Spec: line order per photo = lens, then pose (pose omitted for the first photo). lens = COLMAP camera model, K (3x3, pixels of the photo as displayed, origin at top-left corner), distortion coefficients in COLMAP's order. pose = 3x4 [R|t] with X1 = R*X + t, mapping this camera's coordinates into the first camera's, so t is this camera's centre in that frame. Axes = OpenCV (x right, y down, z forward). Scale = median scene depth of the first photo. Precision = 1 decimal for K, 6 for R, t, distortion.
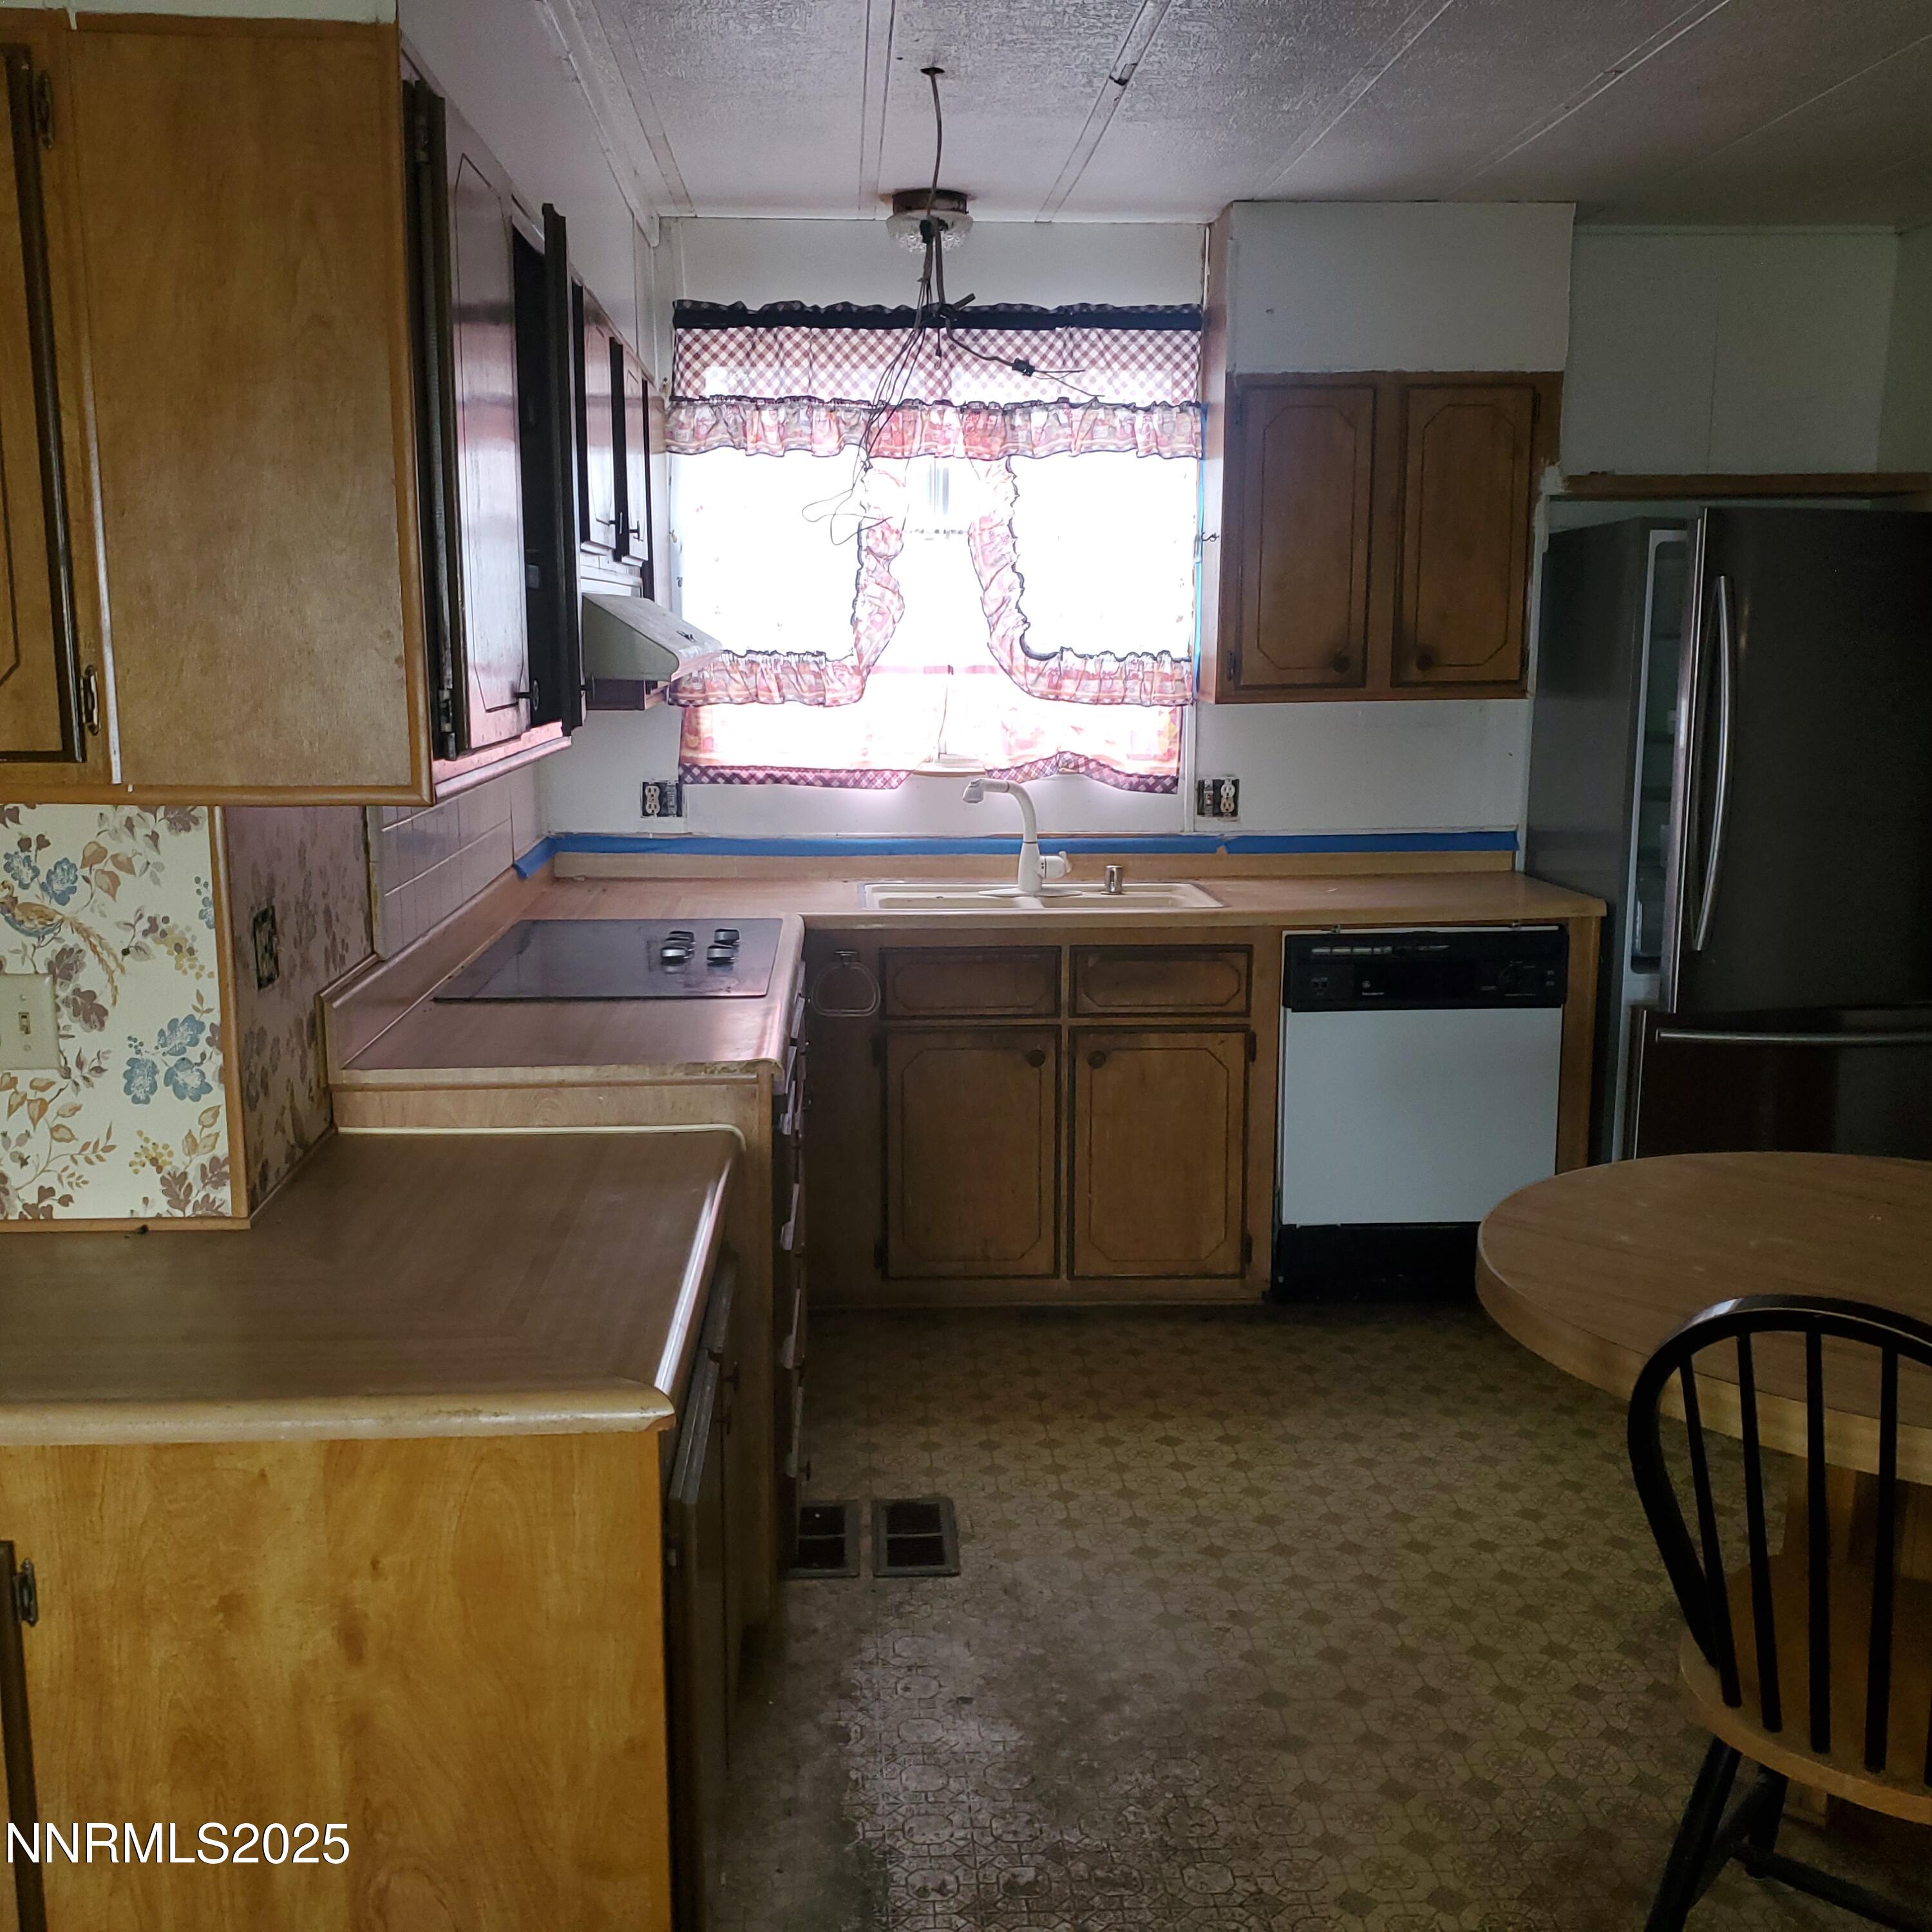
lens RADIAL K [[2031.7, 0, 916.9], [0, 2031.7, 1017.9], [0, 0, 1]] dist [-0.016614, 0.000000]
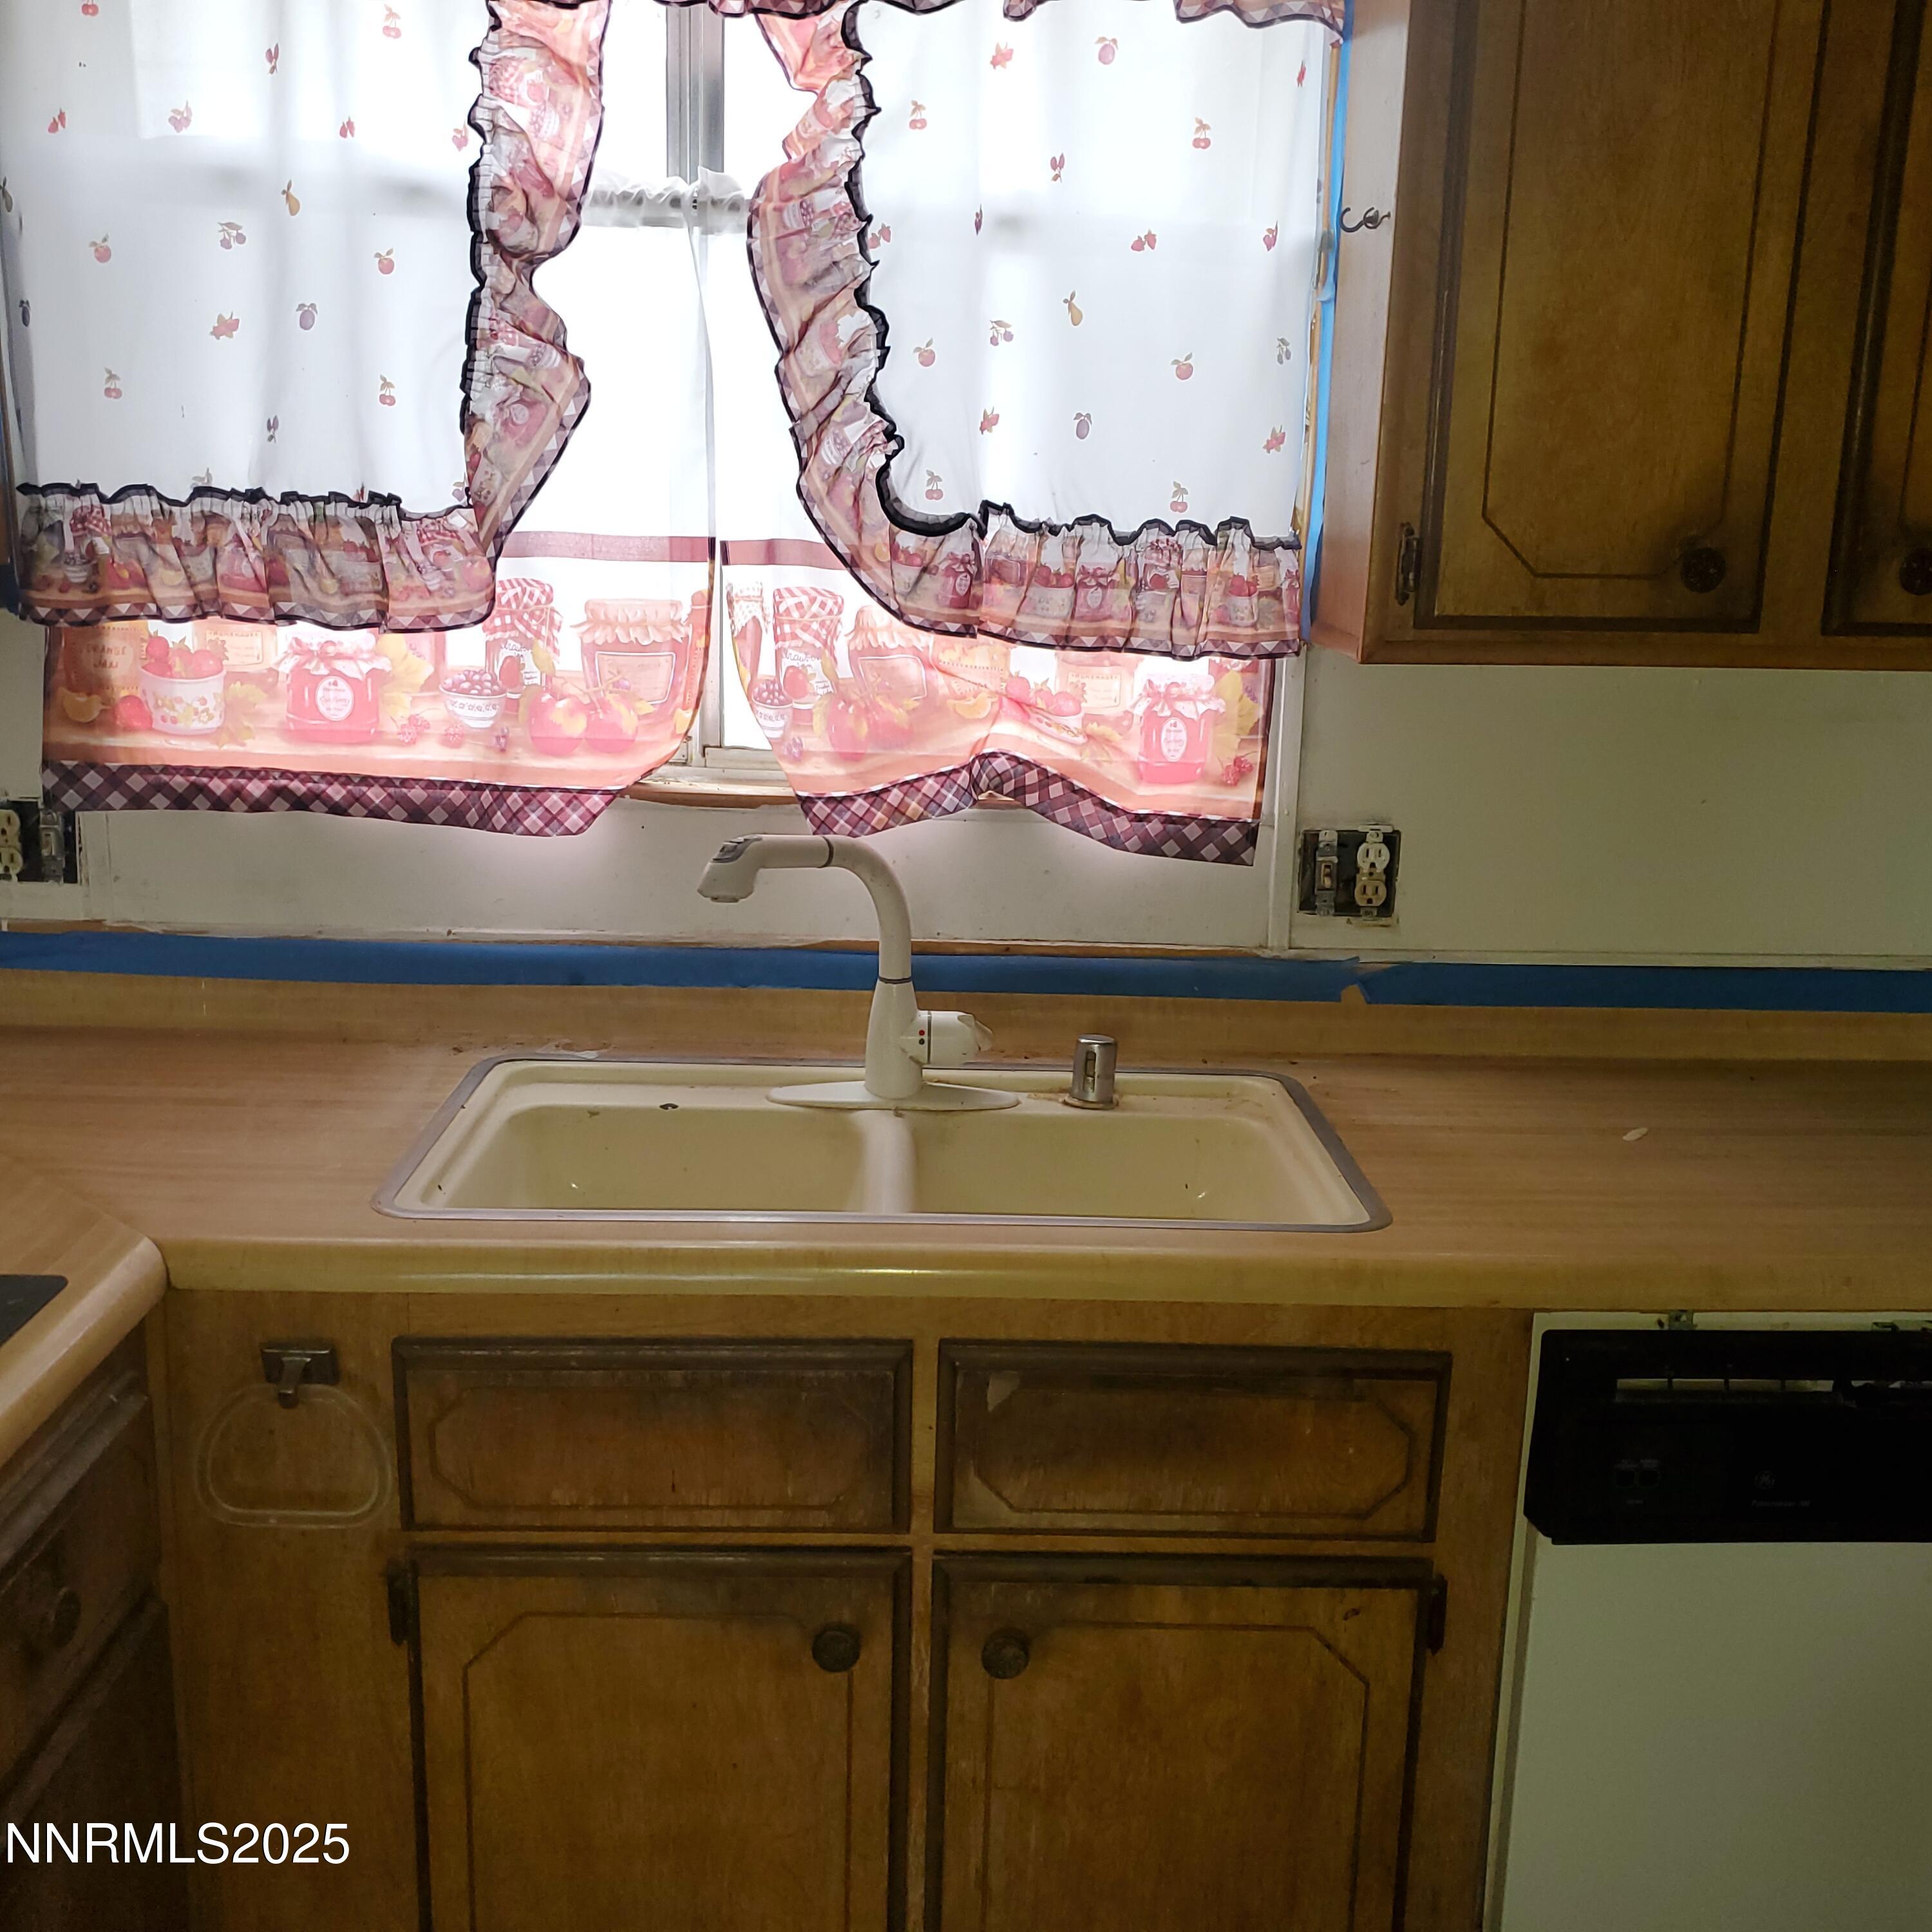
lens RADIAL K [[2031.7, 0, 996.7], [0, 2031.7, 960.8], [0, 0, 1]] dist [-0.016614, 0.000000]
pose [[0.999510, 0.030527, 0.006975, 0.074516], [-0.030729, 0.999045, 0.031055, -0.104563], [-0.006020, -0.031254, 0.999493, 0.594831]]
